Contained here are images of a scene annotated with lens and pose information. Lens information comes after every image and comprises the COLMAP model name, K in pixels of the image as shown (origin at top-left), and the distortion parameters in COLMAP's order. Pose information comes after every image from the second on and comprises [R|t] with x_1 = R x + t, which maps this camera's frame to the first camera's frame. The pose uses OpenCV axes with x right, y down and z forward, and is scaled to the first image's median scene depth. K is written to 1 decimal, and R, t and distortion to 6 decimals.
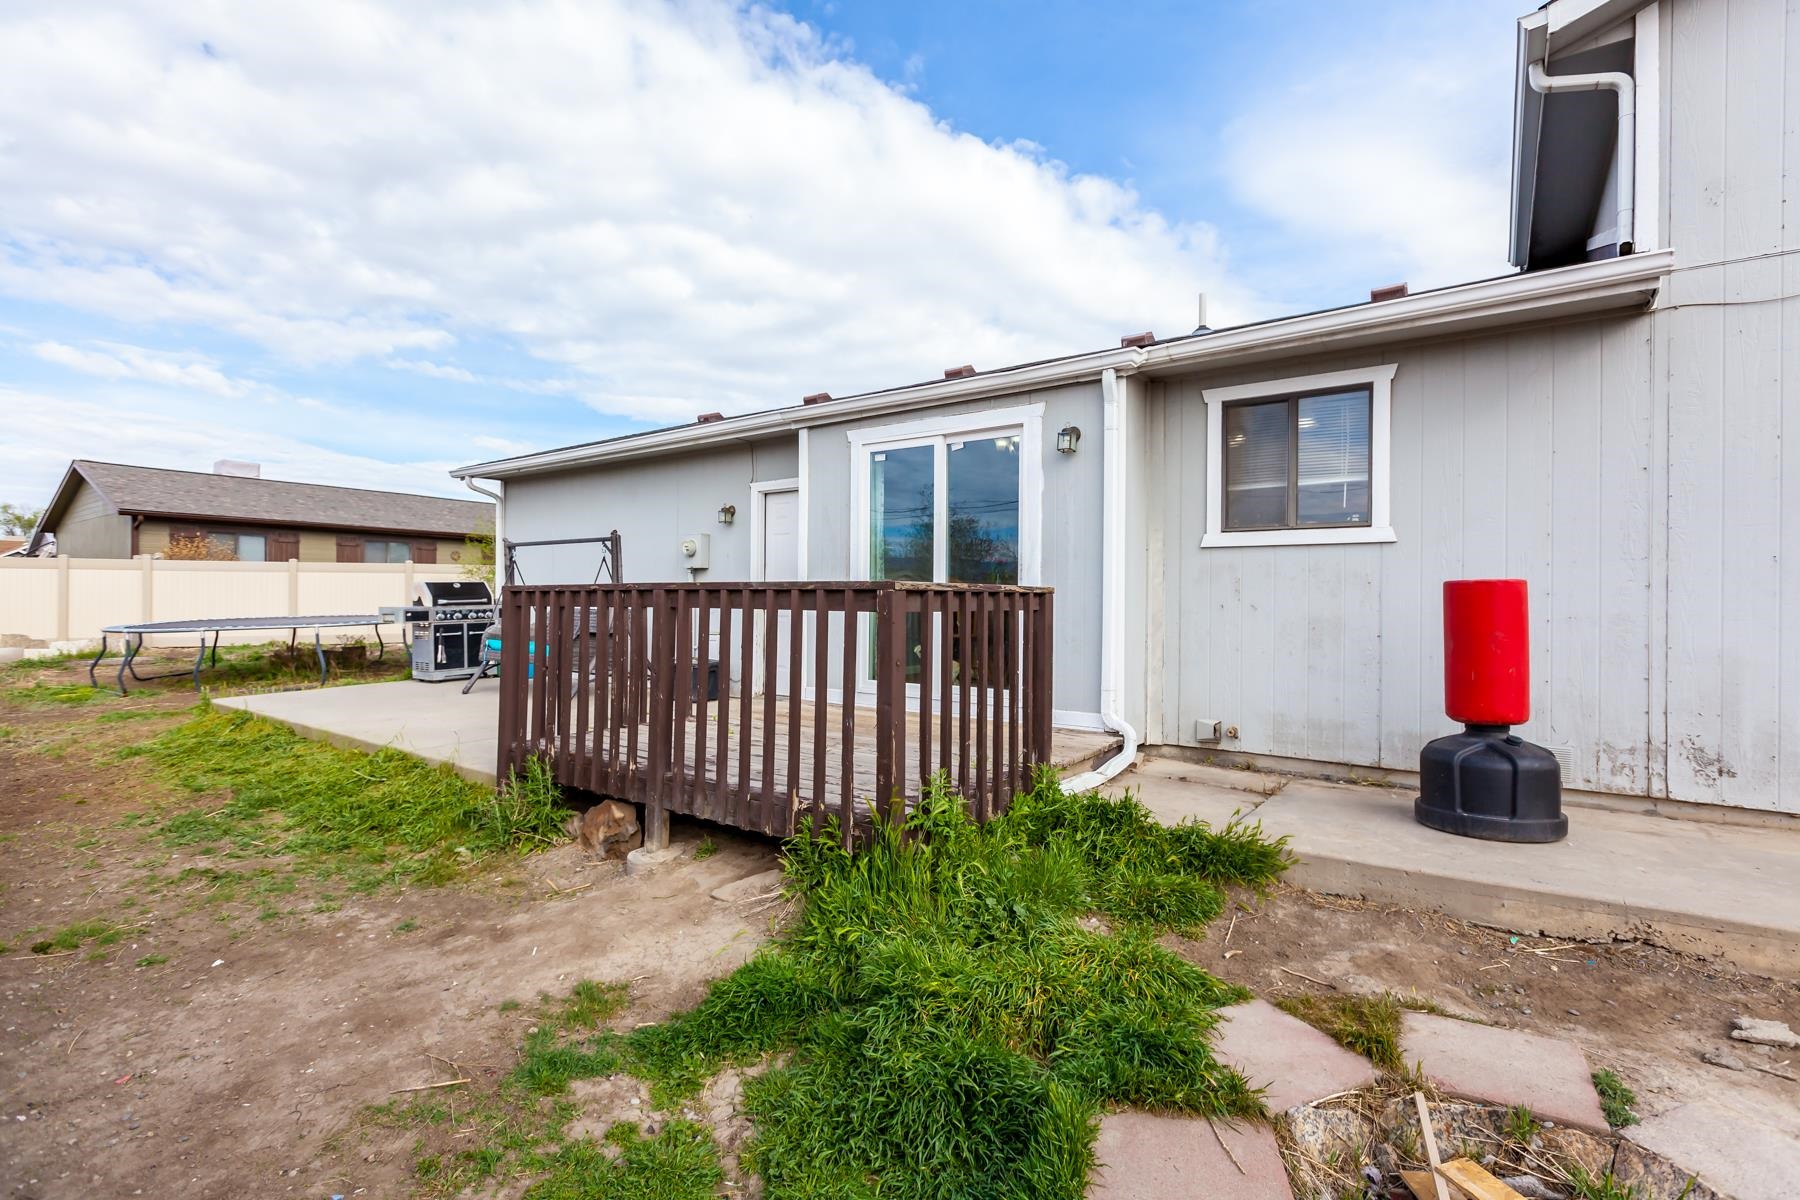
lens RADIAL K [[817.9, 0, 906.5], [0, 817.9, 595.9], [0, 0, 1]] dist [0.010157, -0.002692]
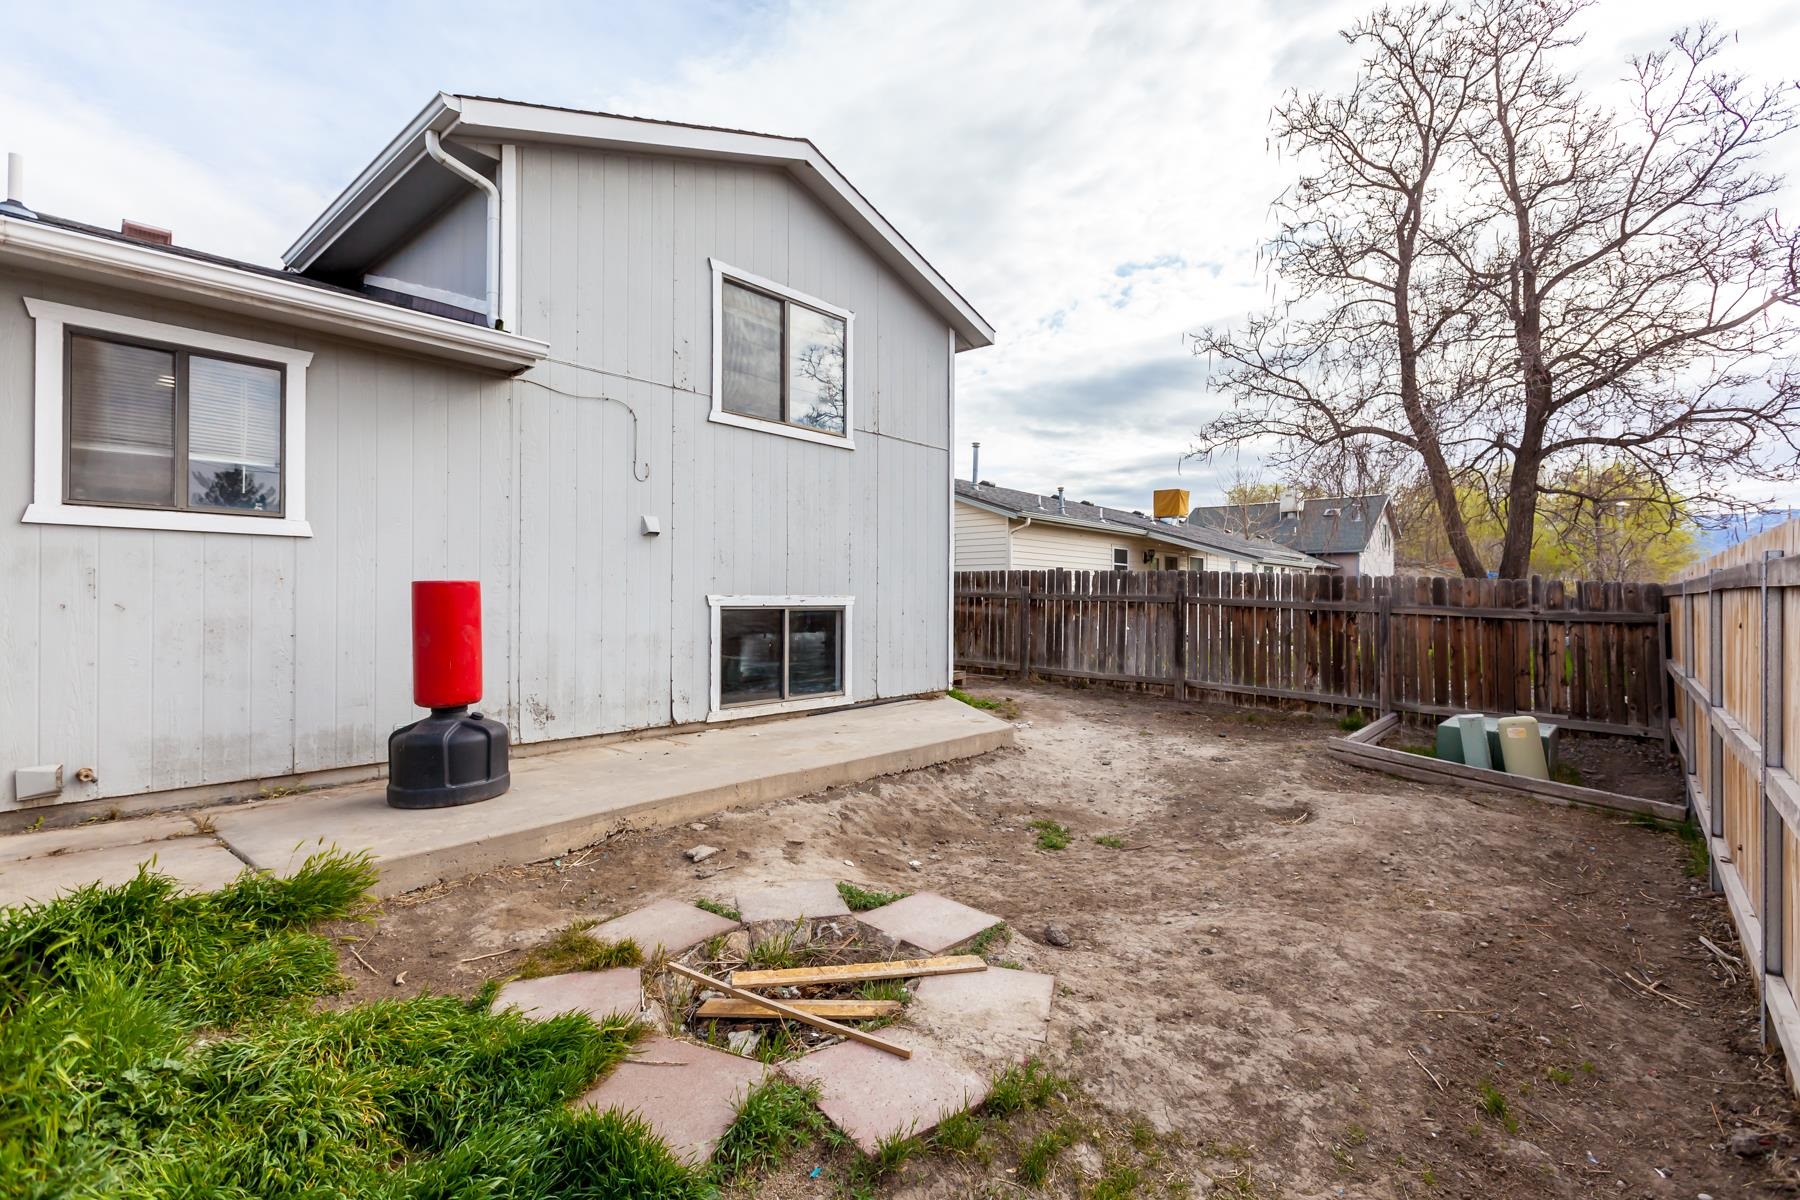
lens RADIAL K [[817.9, 0, 904.9], [0, 817.9, 597.7], [0, 0, 1]] dist [0.010157, -0.002692]
pose [[0.096476, -0.007276, 0.995309, -0.366927], [-0.008763, 0.999928, 0.008159, -0.010285], [-0.995297, -0.009509, 0.096405, 0.255830]]
